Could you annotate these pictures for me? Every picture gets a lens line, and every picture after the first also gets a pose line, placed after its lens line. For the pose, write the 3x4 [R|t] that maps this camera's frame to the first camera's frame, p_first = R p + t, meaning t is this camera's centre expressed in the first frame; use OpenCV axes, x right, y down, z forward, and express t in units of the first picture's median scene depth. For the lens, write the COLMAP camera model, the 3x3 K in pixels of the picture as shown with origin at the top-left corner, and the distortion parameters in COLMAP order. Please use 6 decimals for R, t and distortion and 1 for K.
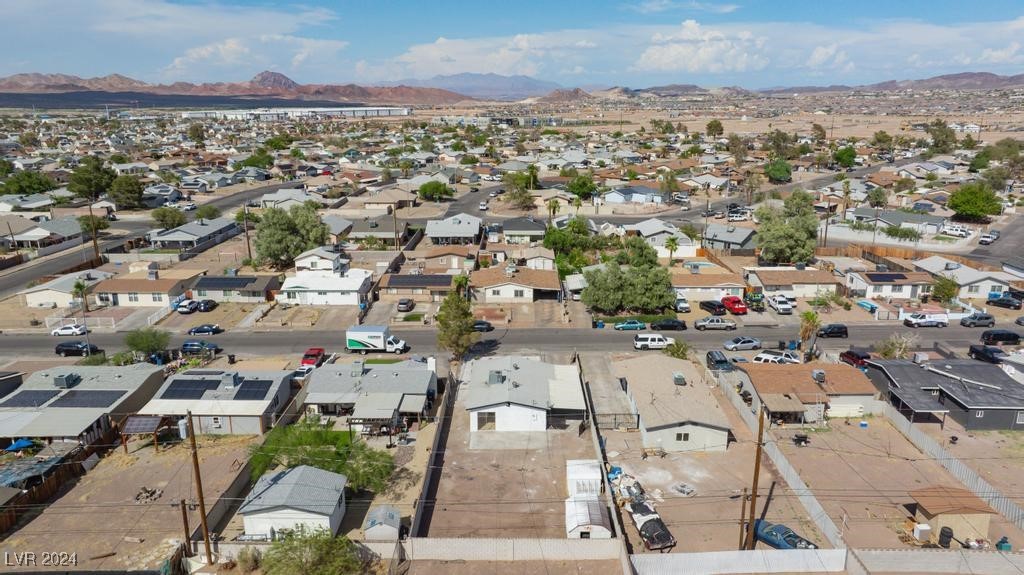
lens RADIAL K [[721.6, 0, 520.7], [0, 721.6, 285.0], [0, 0, 1]] dist [-0.040857, 0.037889]
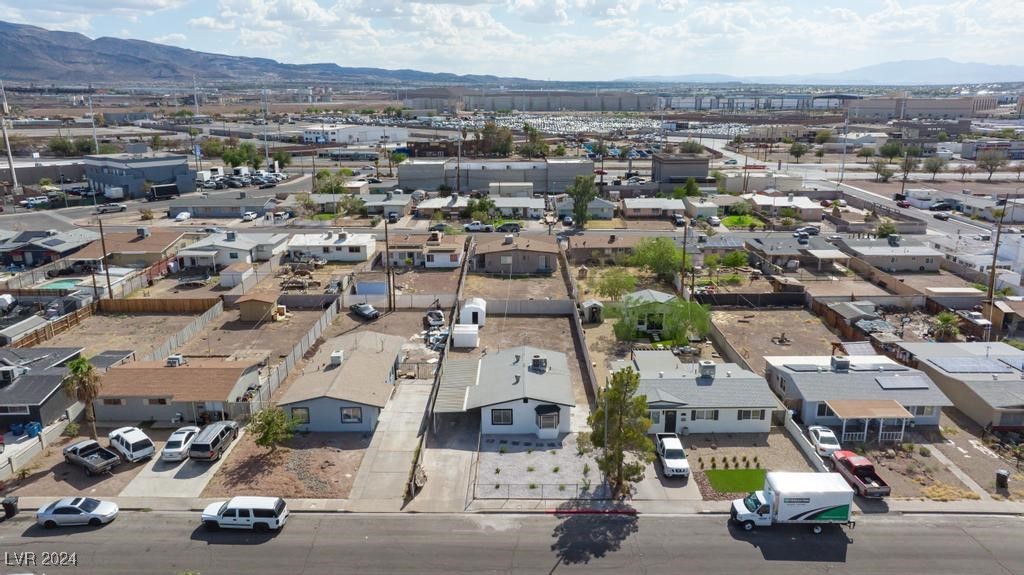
lens RADIAL K [[721.6, 0, 520.7], [0, 721.6, 285.0], [0, 0, 1]] dist [-0.040857, 0.037889]
pose [[-0.999995, 0.000920, -0.003114, -0.007967], [-0.000735, 0.870039, 0.492983, -0.353465], [0.003163, 0.492983, -0.870033, 1.559818]]
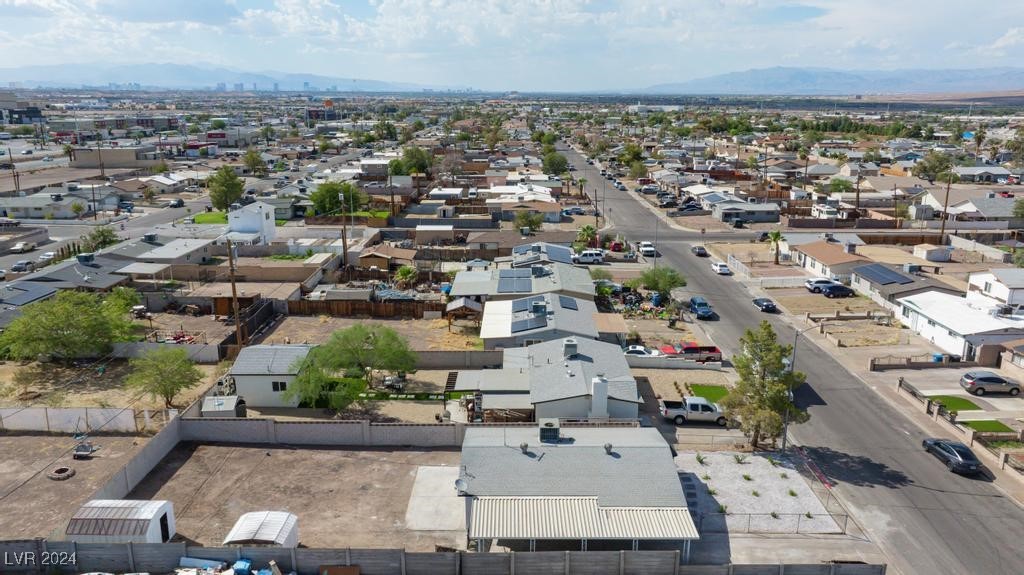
lens RADIAL K [[721.6, 0, 520.7], [0, 721.6, 285.0], [0, 0, 1]] dist [-0.040857, 0.037889]
pose [[0.001389, 0.250670, -0.968072, 0.465740], [-0.255435, 0.936047, 0.242011, -0.112579], [0.966825, 0.246943, 0.065330, 0.820934]]
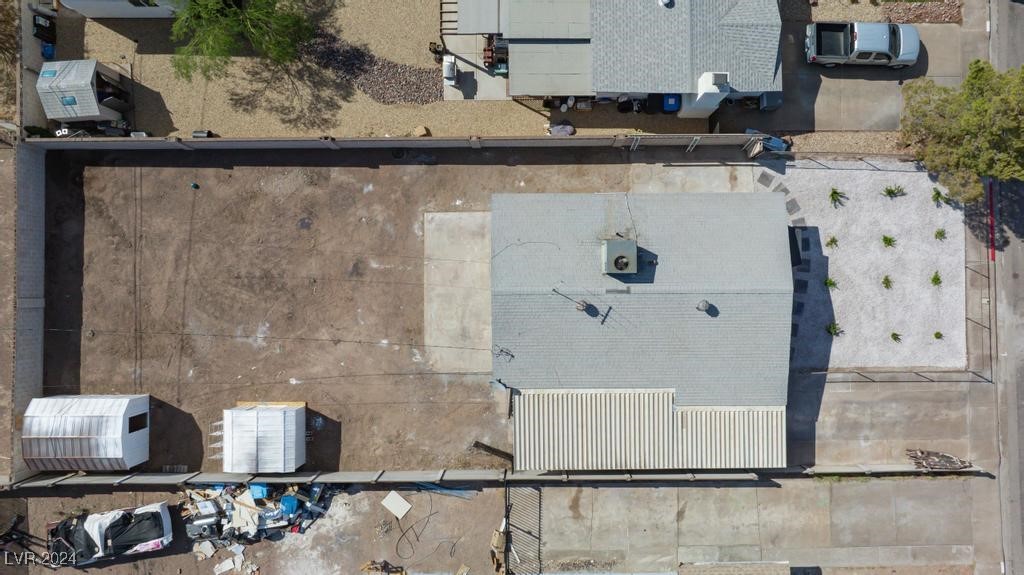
lens RADIAL K [[721.6, 0, 520.7], [0, 721.6, 285.0], [0, 0, 1]] dist [-0.040857, 0.037889]
pose [[0.002726, 0.999879, -0.015291, -0.012191], [-0.261010, 0.015473, 0.965212, -0.213708], [0.965332, 0.001360, 0.261020, 0.763012]]
